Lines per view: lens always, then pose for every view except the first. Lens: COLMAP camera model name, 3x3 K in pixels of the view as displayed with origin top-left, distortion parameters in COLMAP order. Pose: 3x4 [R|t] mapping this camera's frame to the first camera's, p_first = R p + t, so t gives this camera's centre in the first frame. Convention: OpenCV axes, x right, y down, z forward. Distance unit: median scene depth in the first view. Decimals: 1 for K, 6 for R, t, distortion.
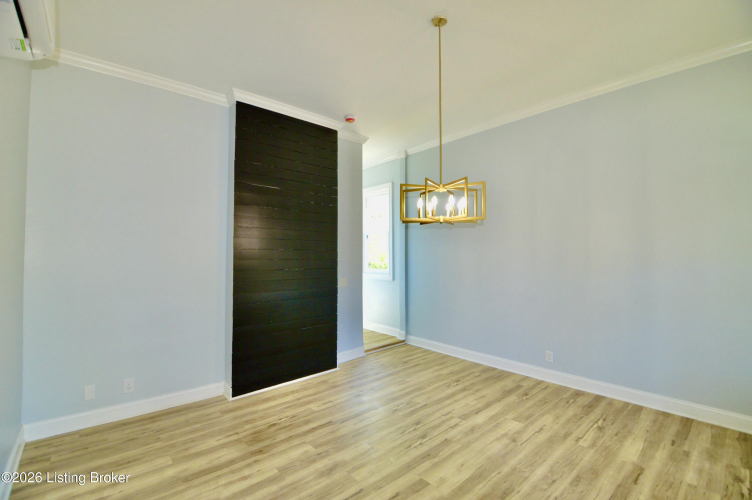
lens RADIAL K [[335.3, 0, 374.7], [0, 335.3, 251.5], [0, 0, 1]] dist [-0.025847, -0.002240]
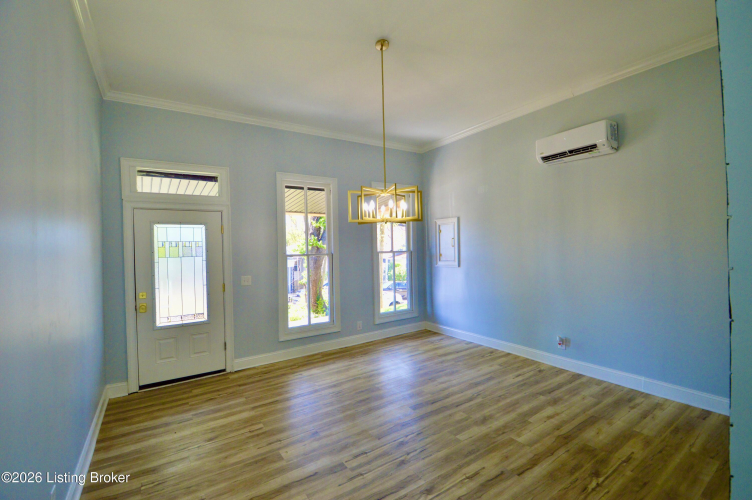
lens RADIAL K [[335.3, 0, 378.1], [0, 335.3, 250.6], [0, 0, 1]] dist [-0.025847, -0.002240]
pose [[-0.991299, 0.027574, 0.128706, 0.078386], [0.026736, 0.999609, -0.008231, 0.017706], [-0.128882, -0.004718, -0.991649, 2.009347]]
